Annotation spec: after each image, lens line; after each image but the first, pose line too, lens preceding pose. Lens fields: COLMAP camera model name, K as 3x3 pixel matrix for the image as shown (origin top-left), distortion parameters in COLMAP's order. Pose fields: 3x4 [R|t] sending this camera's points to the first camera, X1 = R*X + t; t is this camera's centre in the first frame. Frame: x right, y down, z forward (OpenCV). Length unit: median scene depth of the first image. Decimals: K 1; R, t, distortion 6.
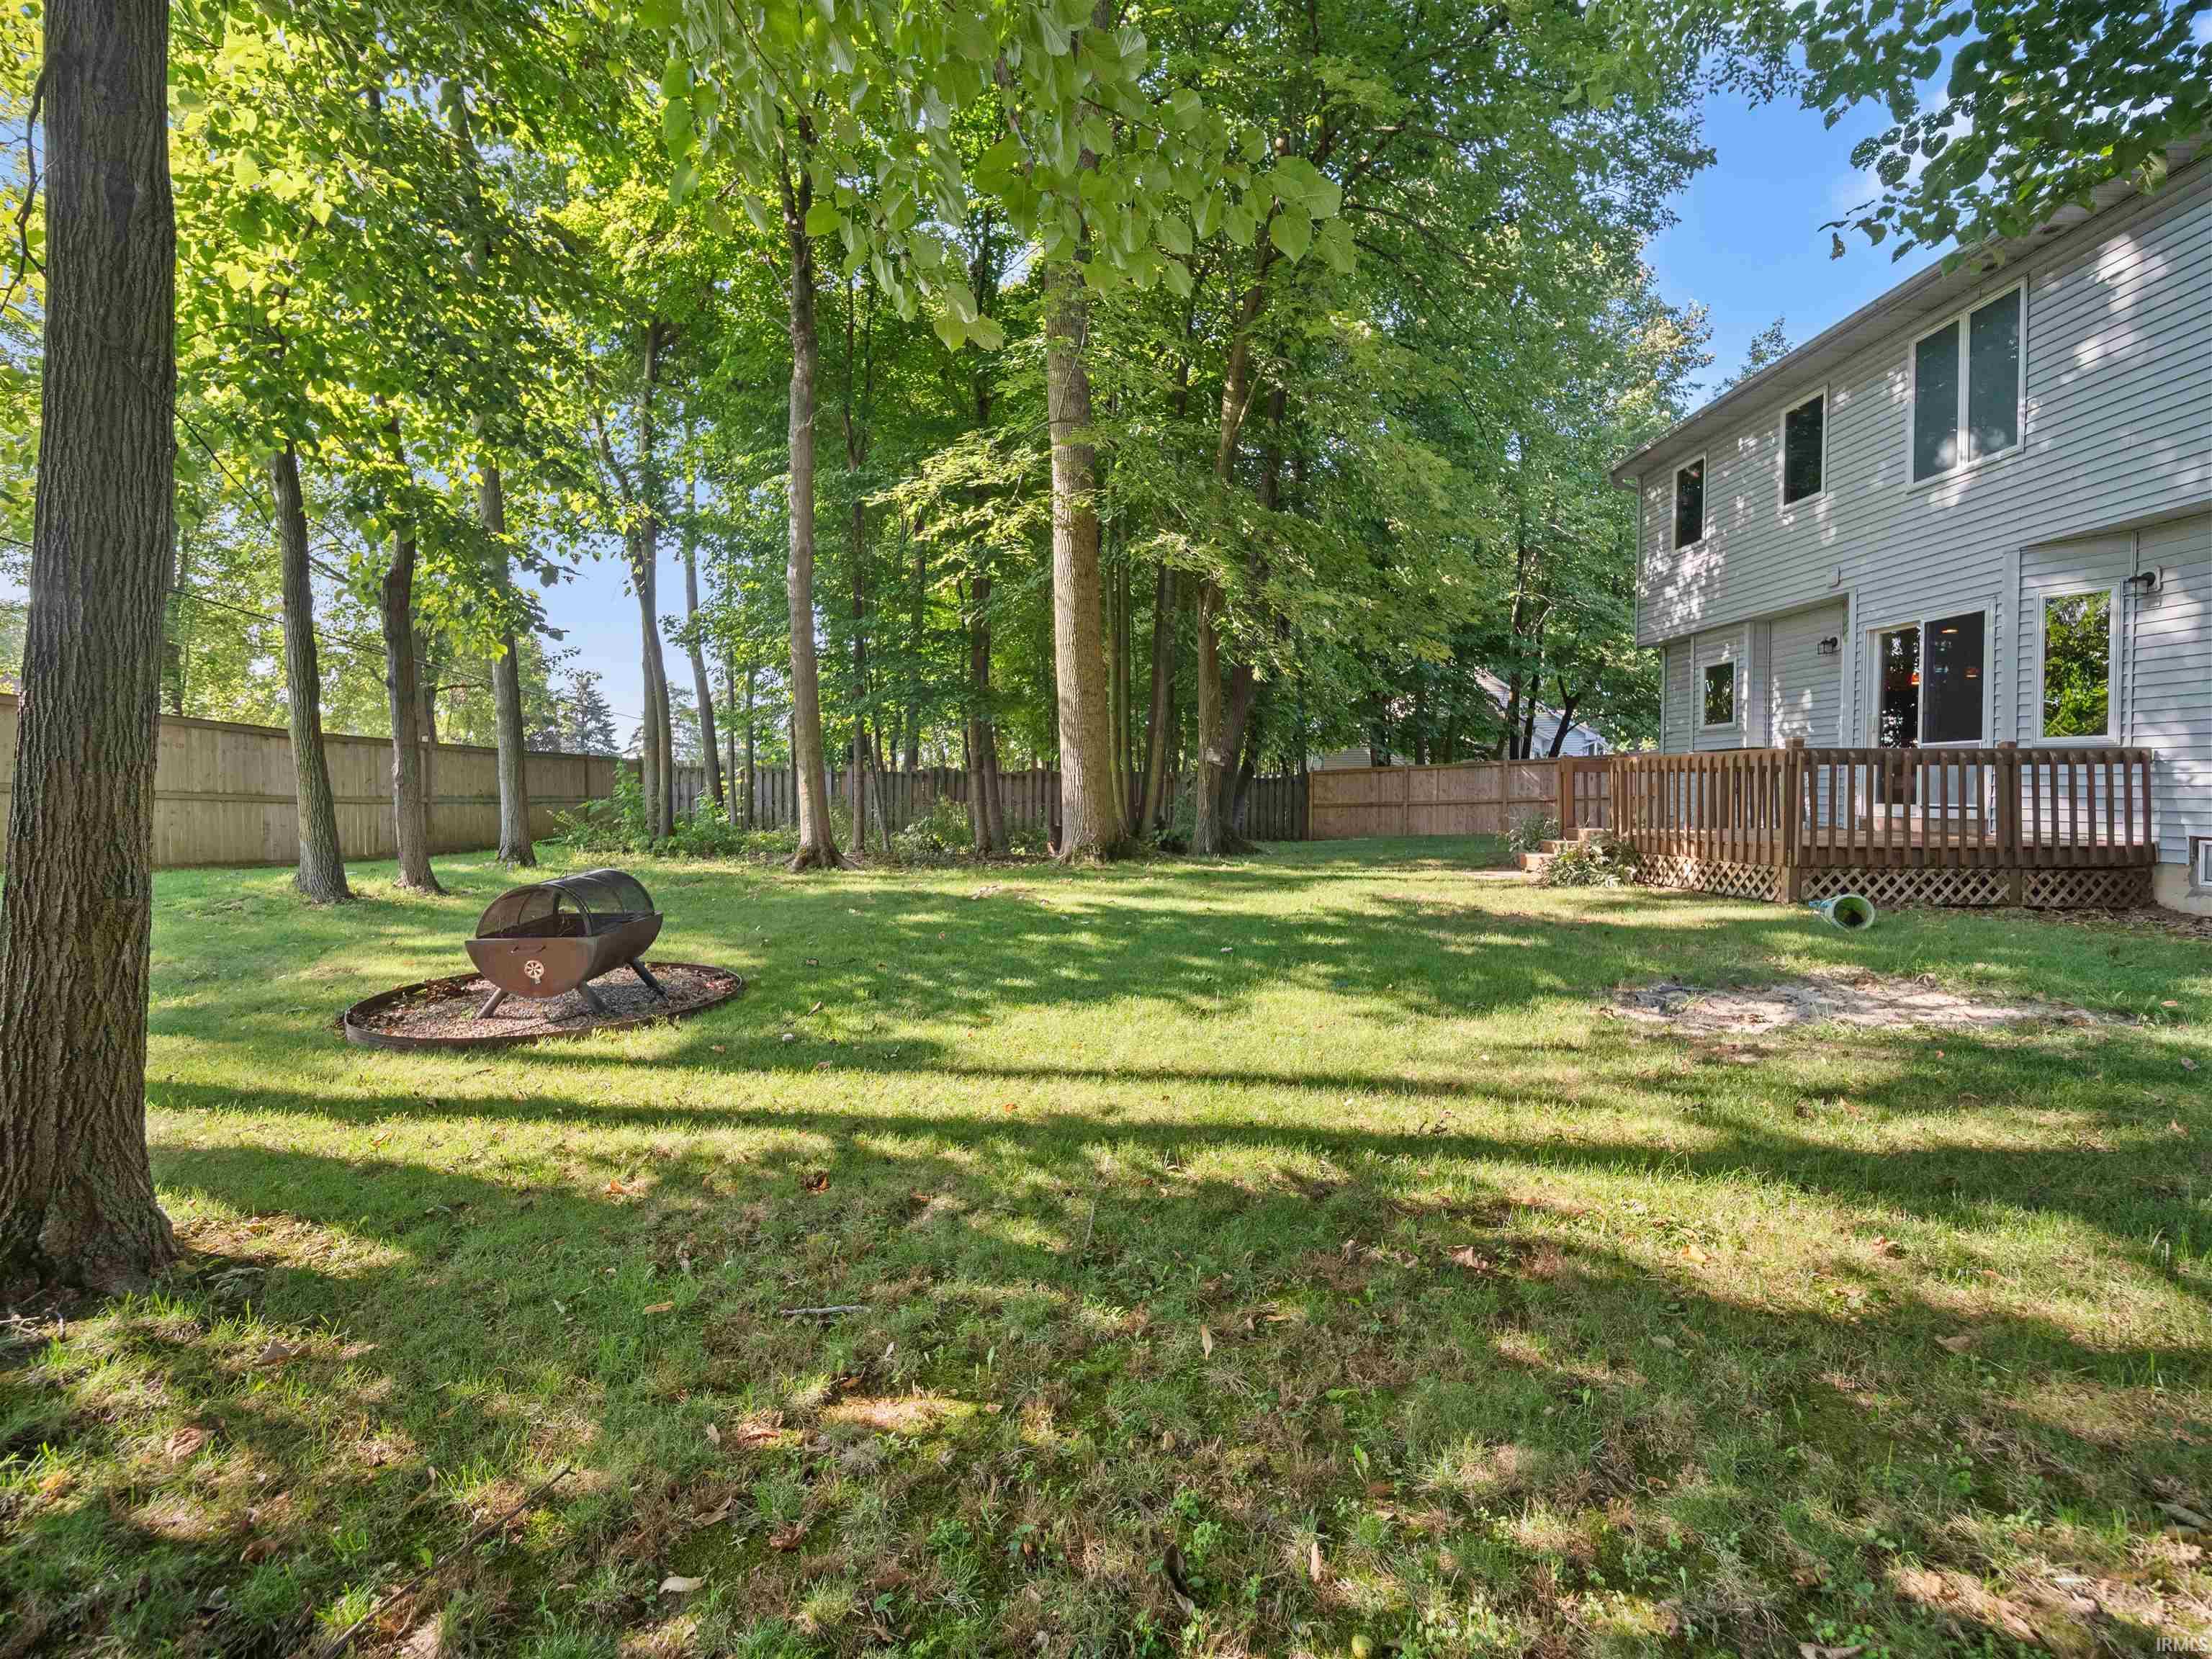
lens RADIAL K [[964.5, 0, 1094.0], [0, 964.5, 810.2], [0, 0, 1]] dist [0.001928, -0.006507]
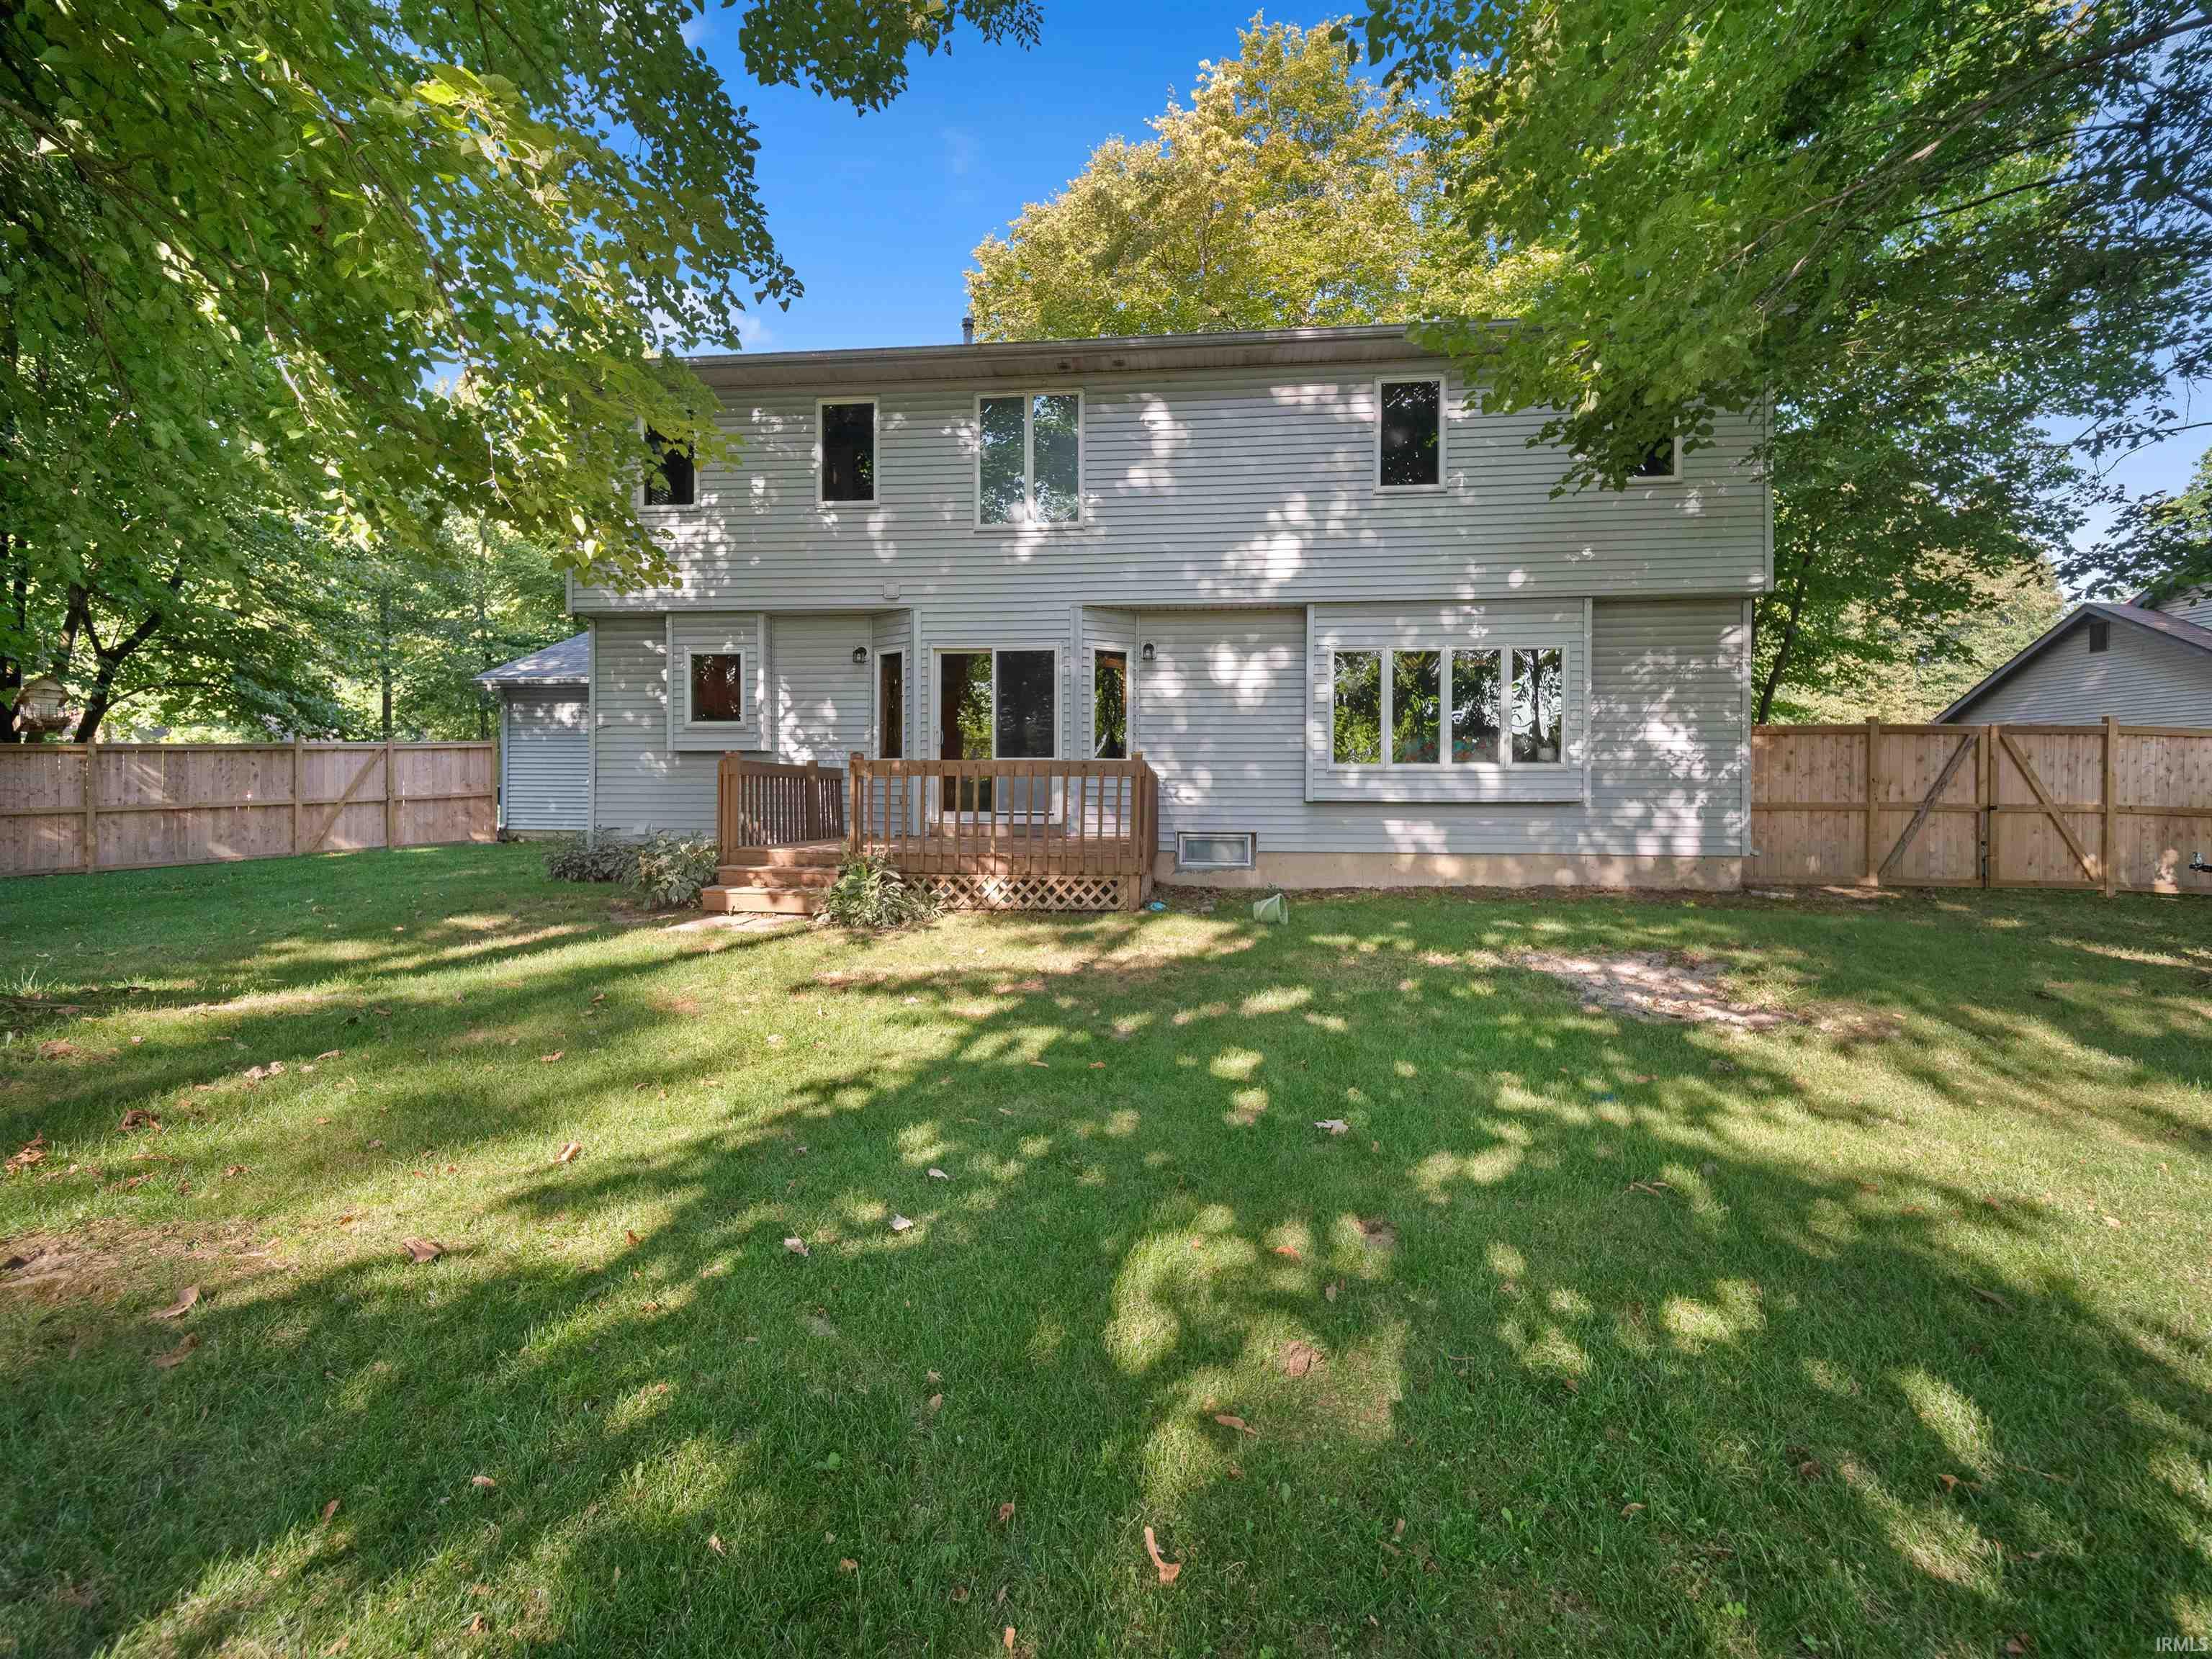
lens RADIAL K [[964.5, 0, 1094.0], [0, 964.5, 810.2], [0, 0, 1]] dist [0.001928, -0.006507]
pose [[0.110357, -0.018235, 0.993725, -0.247181], [0.018030, 0.999704, 0.016342, -0.023035], [-0.993728, 0.016113, 0.110653, 0.730576]]
